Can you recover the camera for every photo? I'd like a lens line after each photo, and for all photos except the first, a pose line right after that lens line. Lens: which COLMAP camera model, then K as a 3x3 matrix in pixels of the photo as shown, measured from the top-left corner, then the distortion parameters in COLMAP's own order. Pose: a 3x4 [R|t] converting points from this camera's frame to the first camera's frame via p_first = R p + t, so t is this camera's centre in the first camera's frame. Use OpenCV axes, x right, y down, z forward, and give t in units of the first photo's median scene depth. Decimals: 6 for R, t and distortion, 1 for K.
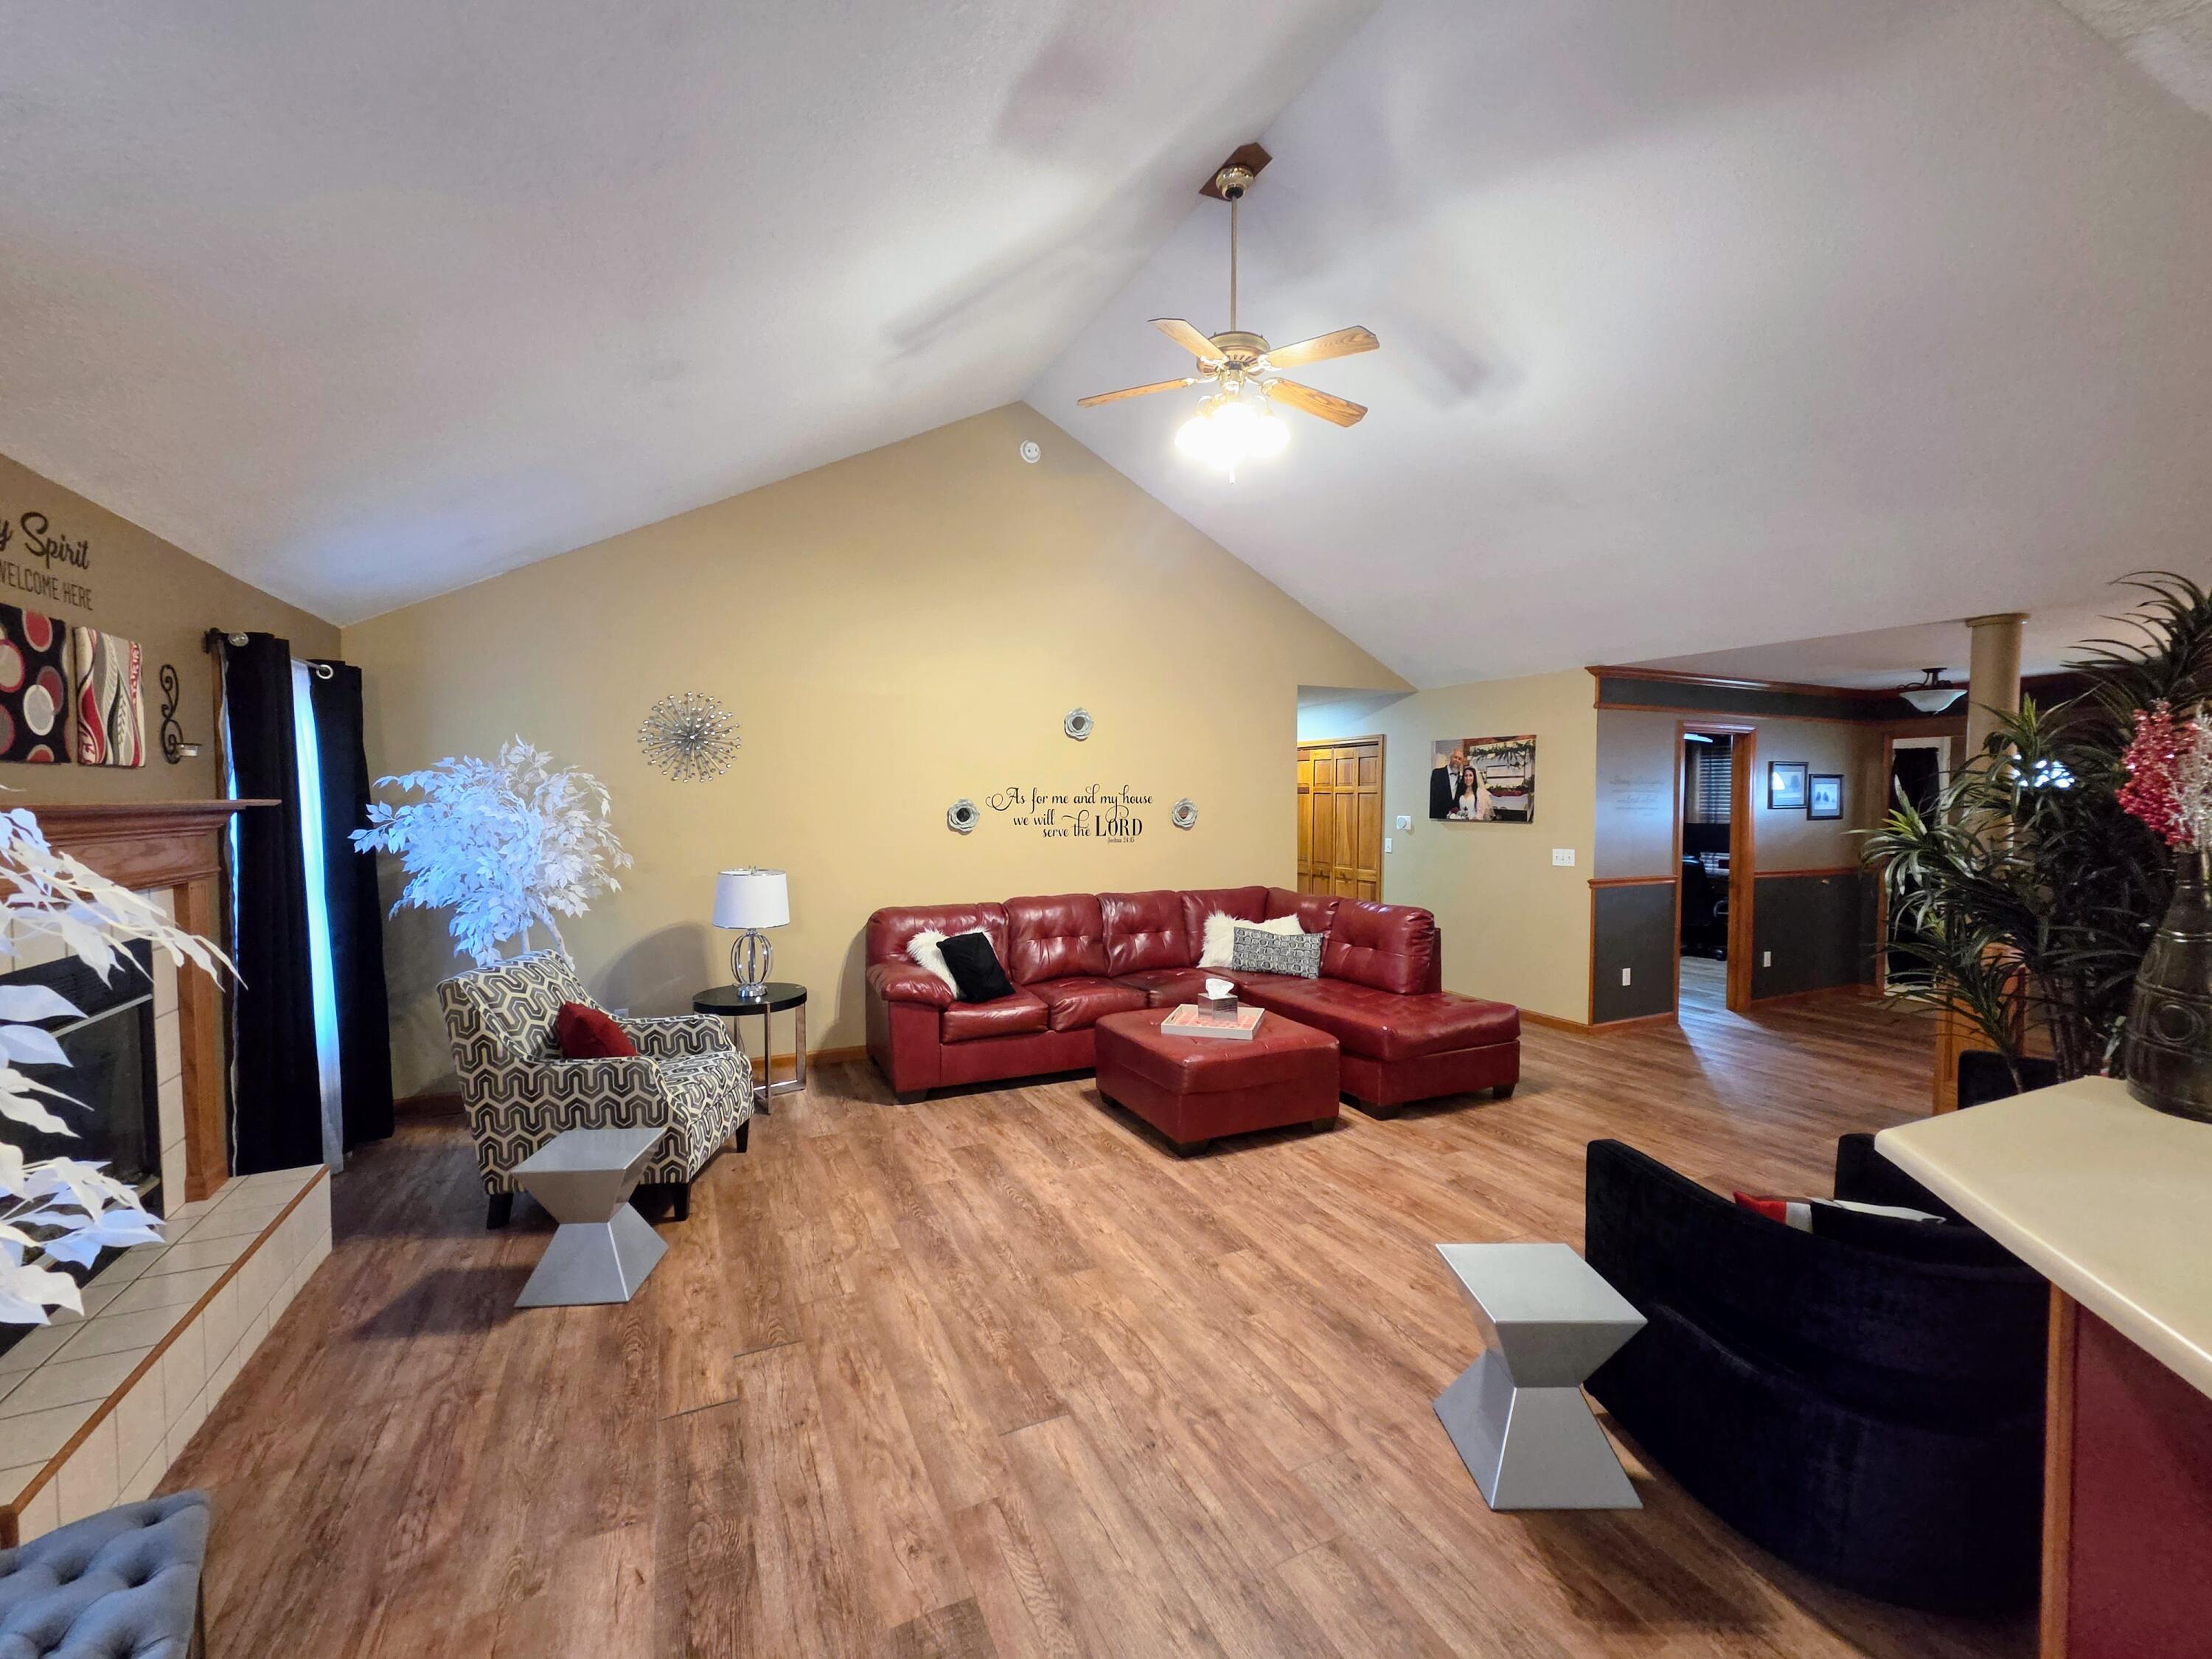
lens RADIAL K [[905.8, 0, 1095.5], [0, 905.8, 833.5], [0, 0, 1]] dist [0.002608, 0.000246]
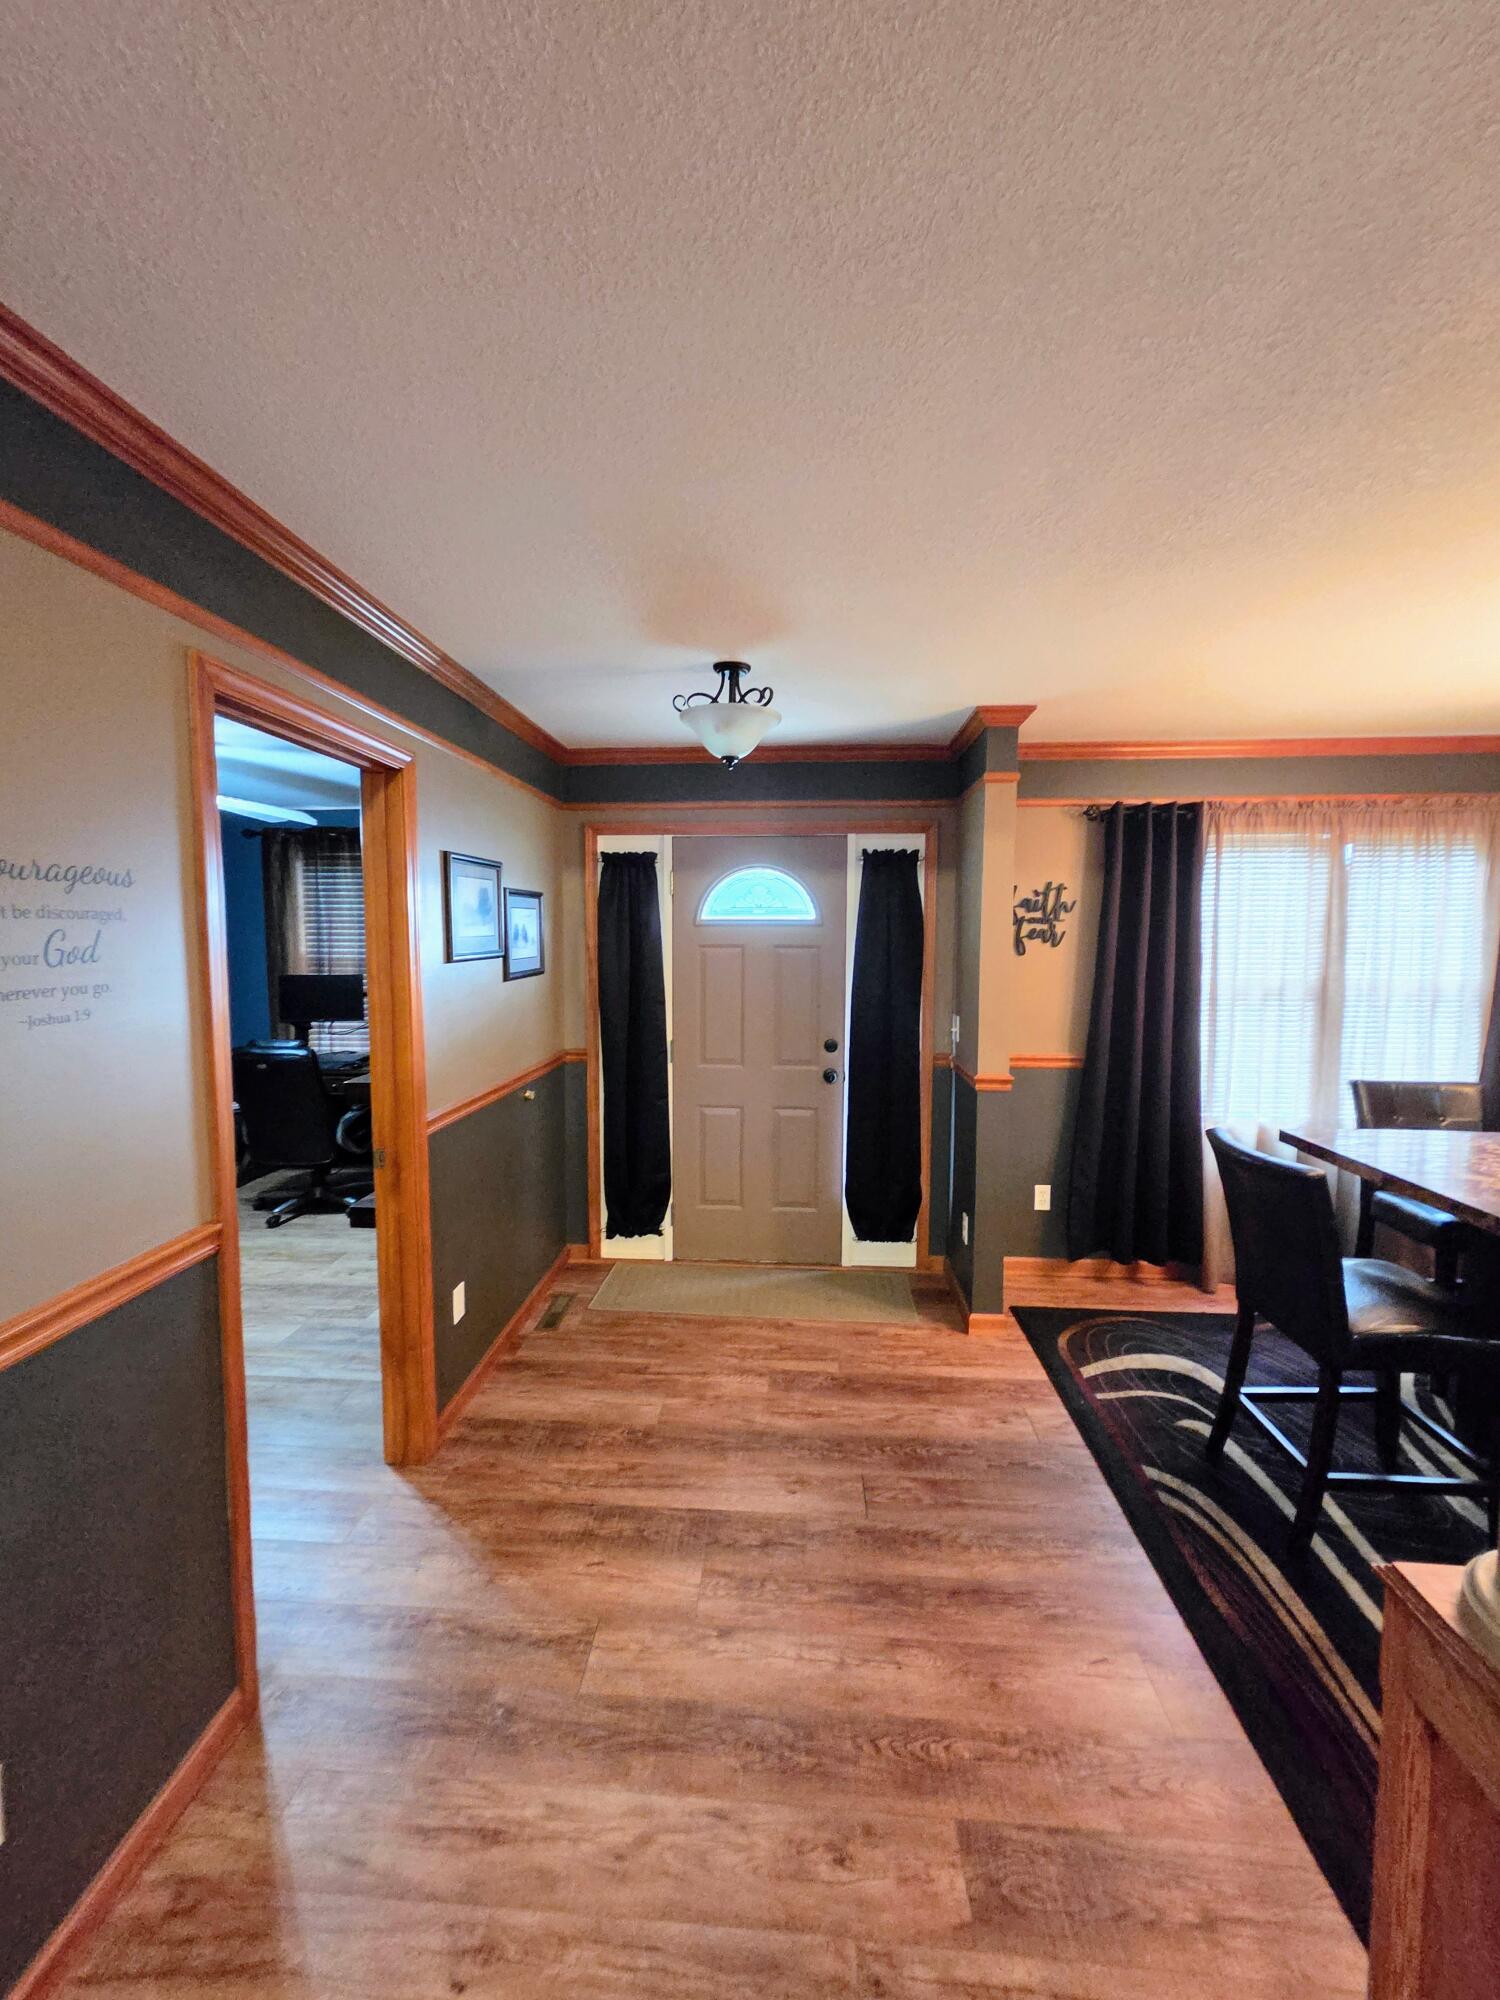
lens RADIAL K [[818.9, 0, 740.5], [0, 818.9, 994.8], [0, 0, 1]] dist [0.002608, 0.000246]
pose [[0.483945, -0.067505, 0.872491, 0.460824], [0.036353, 0.997710, 0.057029, -0.028047], [-0.874343, 0.004119, 0.485291, 0.674706]]
